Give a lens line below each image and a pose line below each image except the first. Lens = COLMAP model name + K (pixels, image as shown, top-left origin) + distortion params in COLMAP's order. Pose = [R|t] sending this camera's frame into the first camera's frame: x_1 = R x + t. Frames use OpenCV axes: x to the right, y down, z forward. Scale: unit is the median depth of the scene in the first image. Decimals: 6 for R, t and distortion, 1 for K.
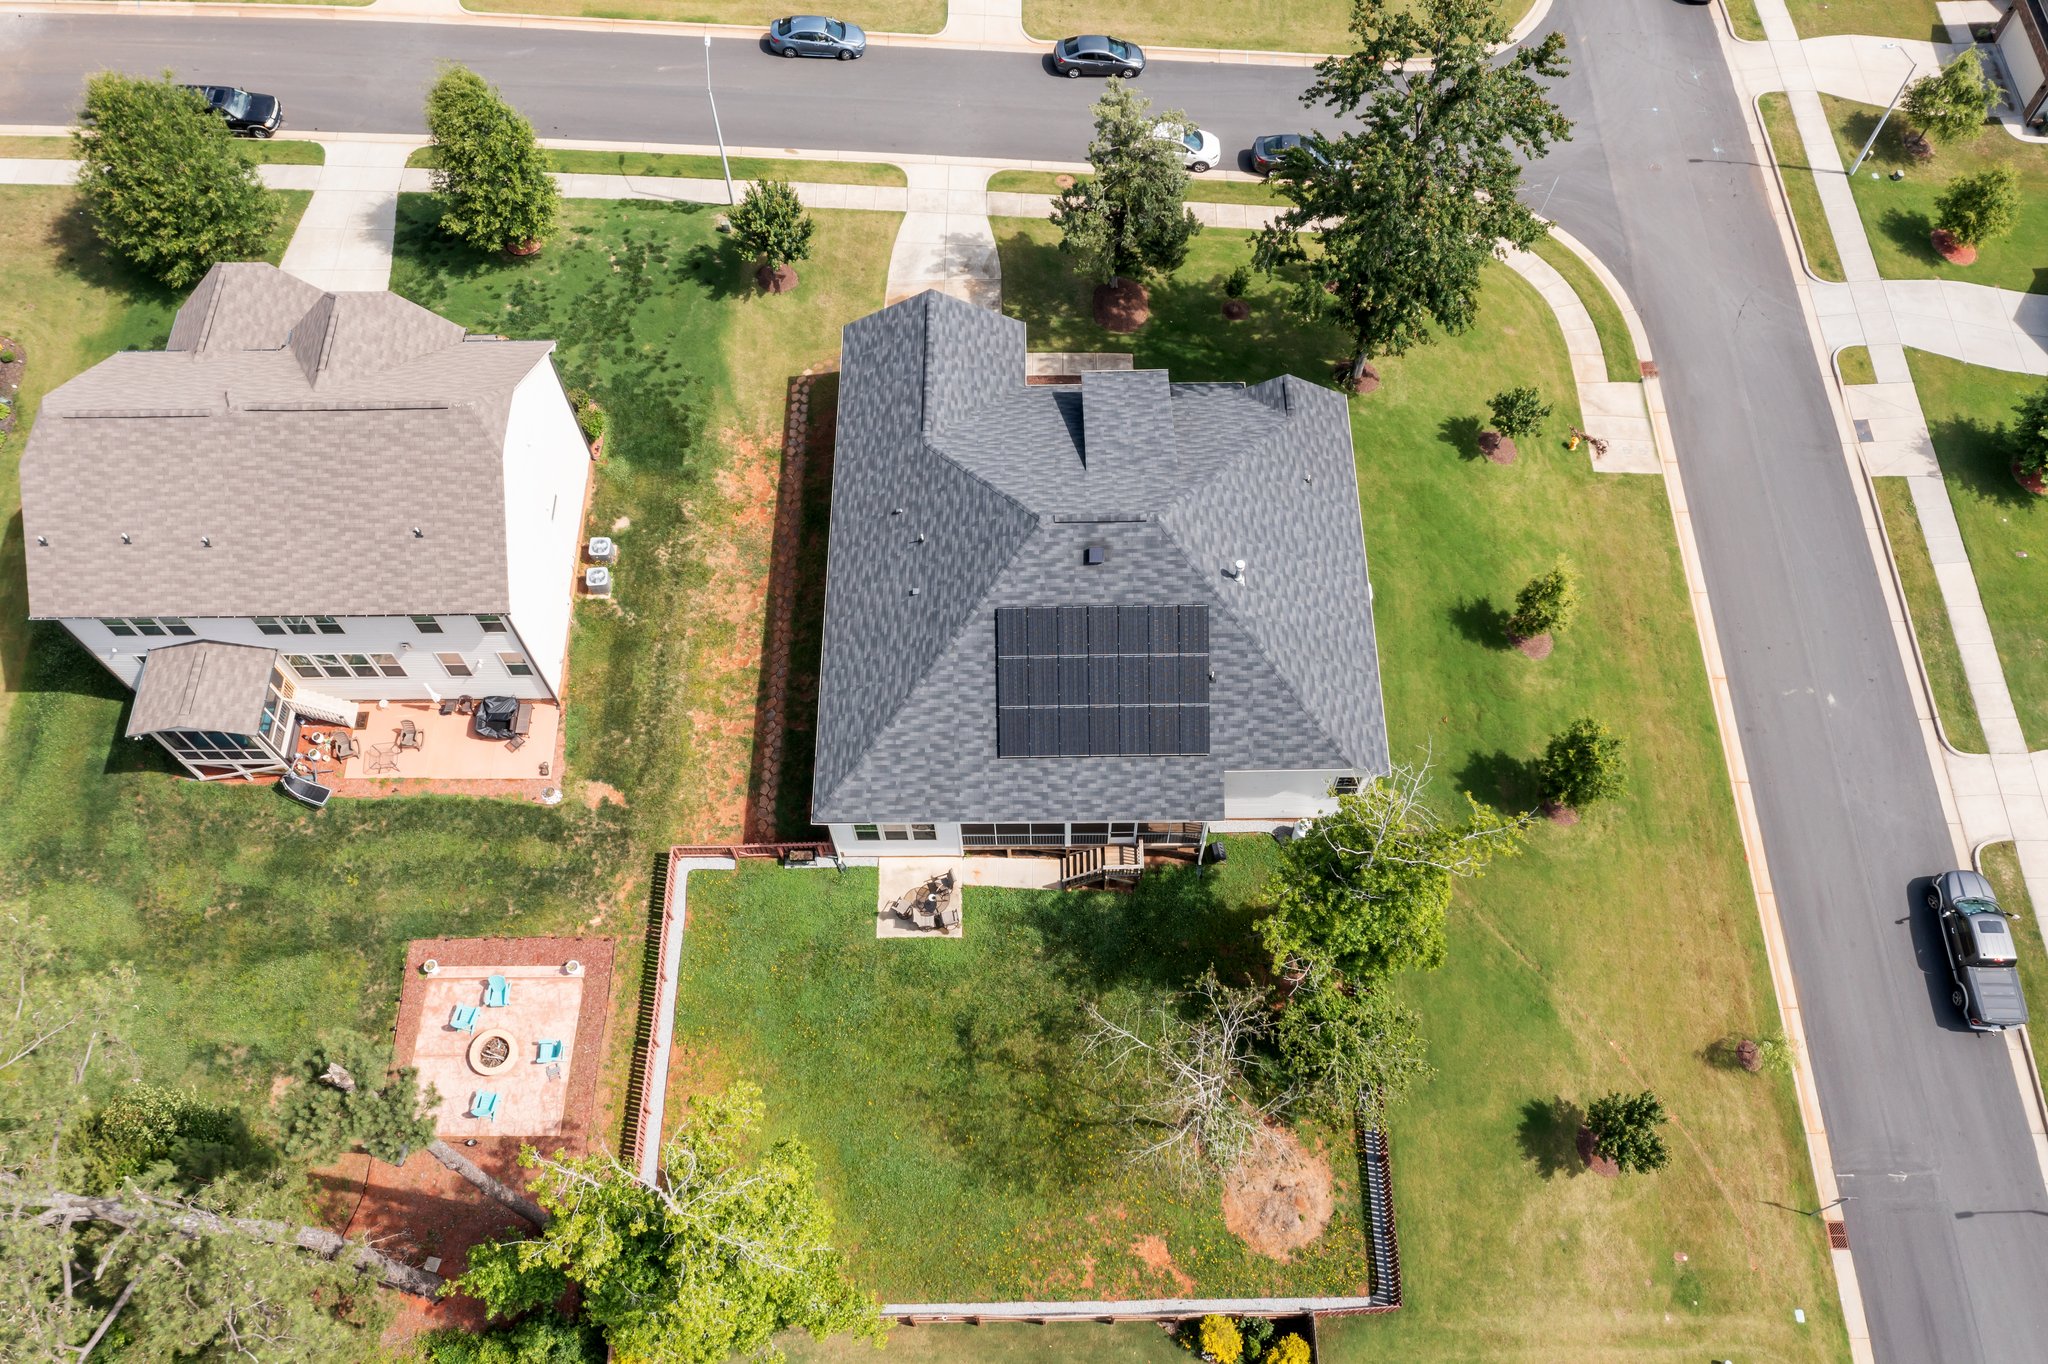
lens RADIAL K [[1631.6, 0, 1030.3], [0, 1631.6, 669.8], [0, 0, 1]] dist [0.002111, 0.011305]
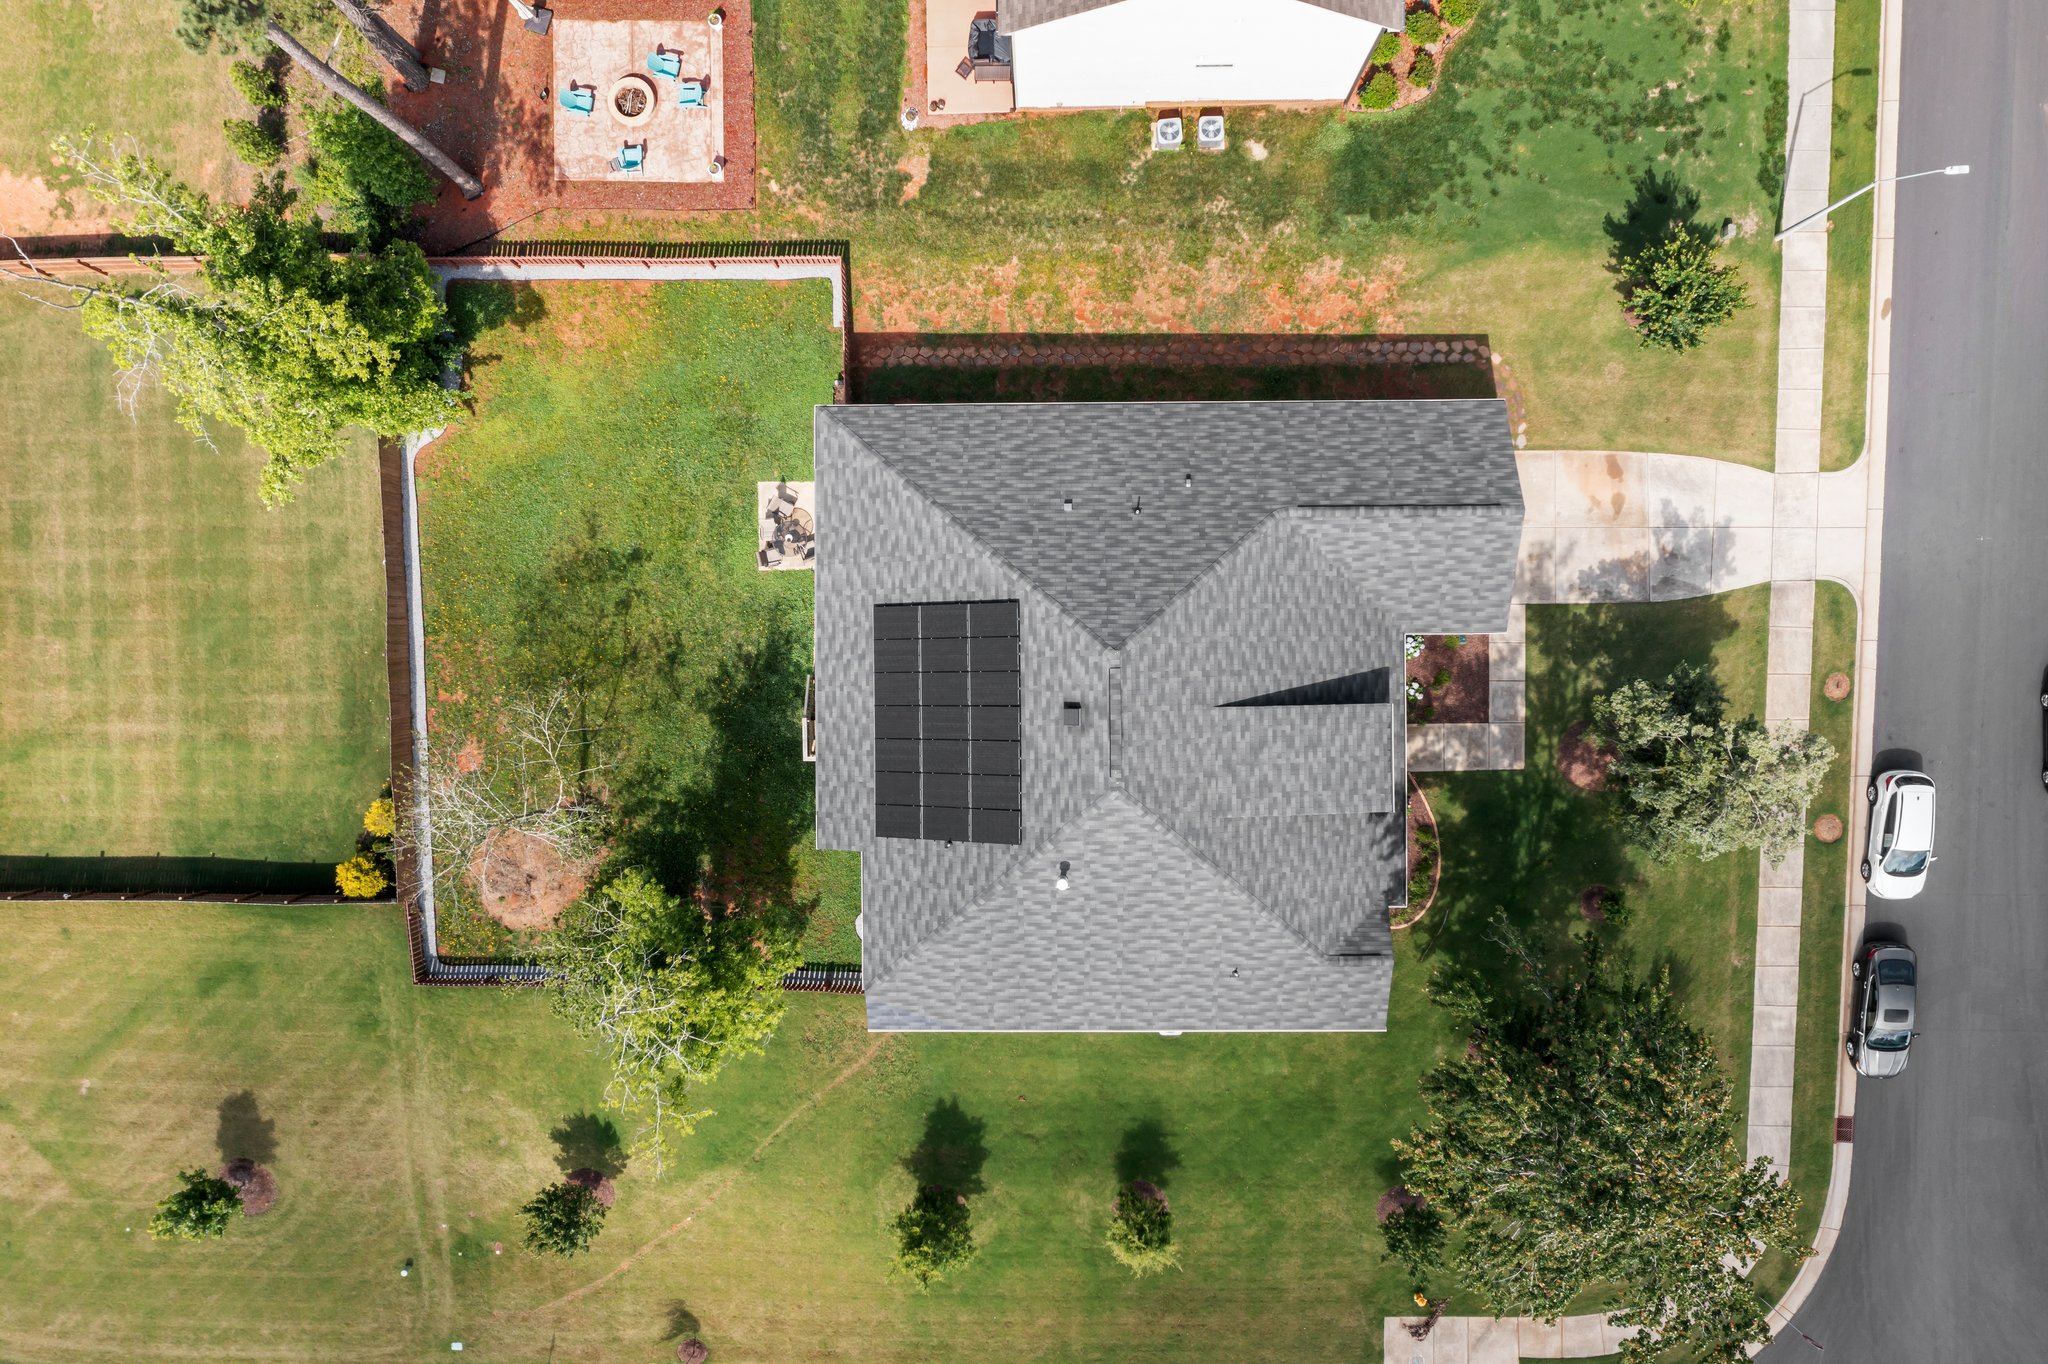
lens RADIAL K [[1631.6, 0, 1017.0], [0, 1631.6, 682.3], [0, 0, 1]] dist [0.002111, 0.011305]
pose [[0.002026, 0.999724, 0.023420, 0.001883], [-0.872074, -0.009695, 0.489277, -0.416976], [0.489369, -0.021416, 0.871814, 0.217931]]
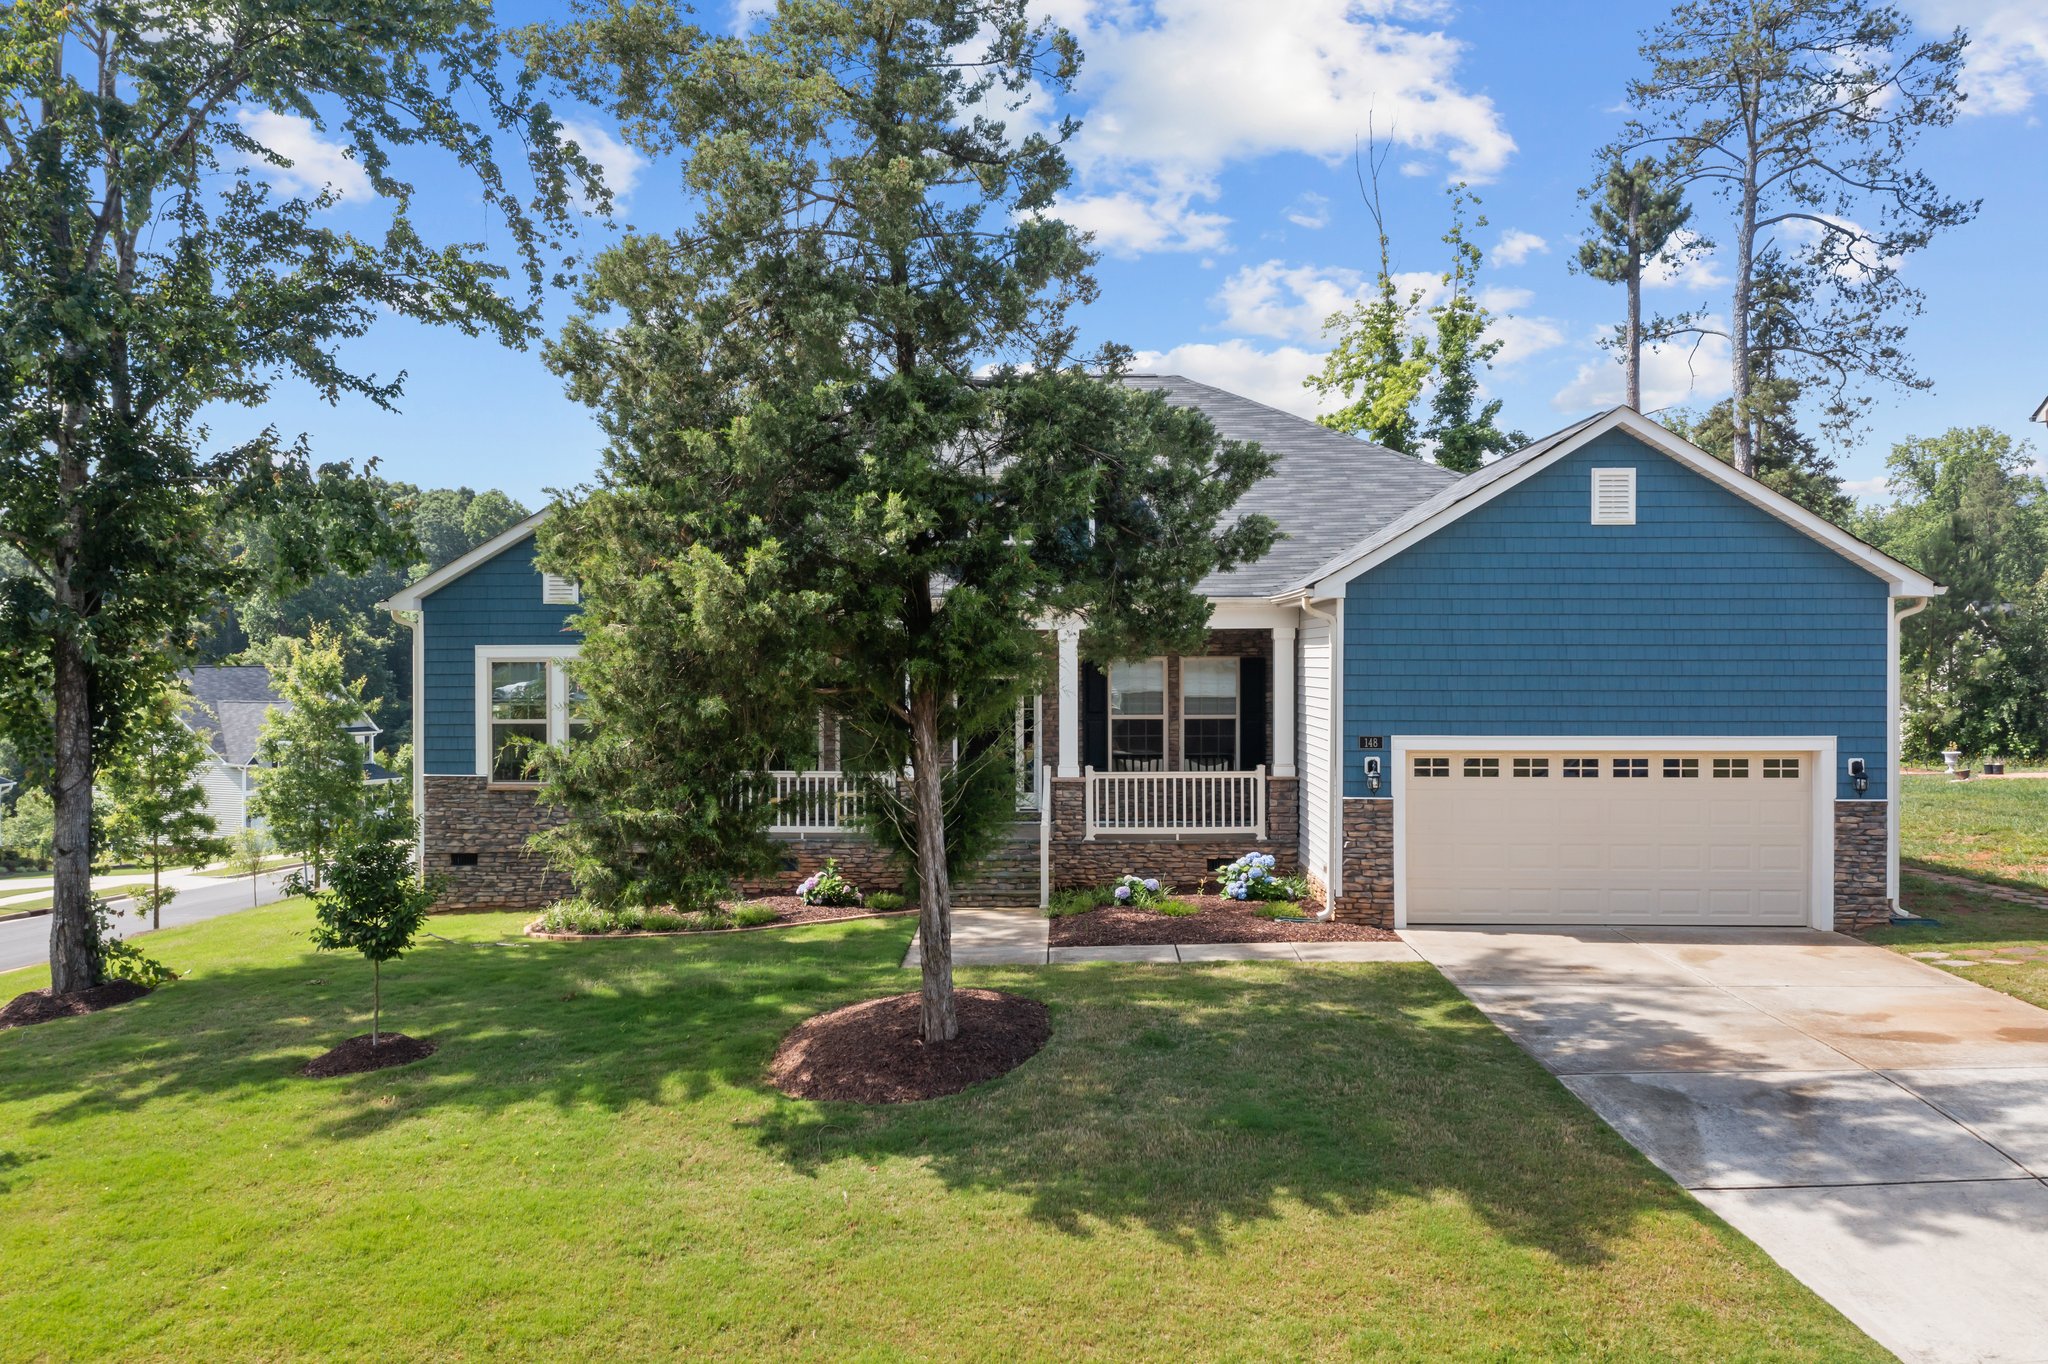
lens RADIAL K [[1631.6, 0, 1026.6], [0, 1631.6, 682.5], [0, 0, 1]] dist [0.002111, 0.011305]
pose [[-0.999316, 0.015768, 0.033464, 0.039033], [0.036963, 0.462451, 0.885874, -0.492530], [-0.001507, 0.886505, -0.462717, 1.225462]]
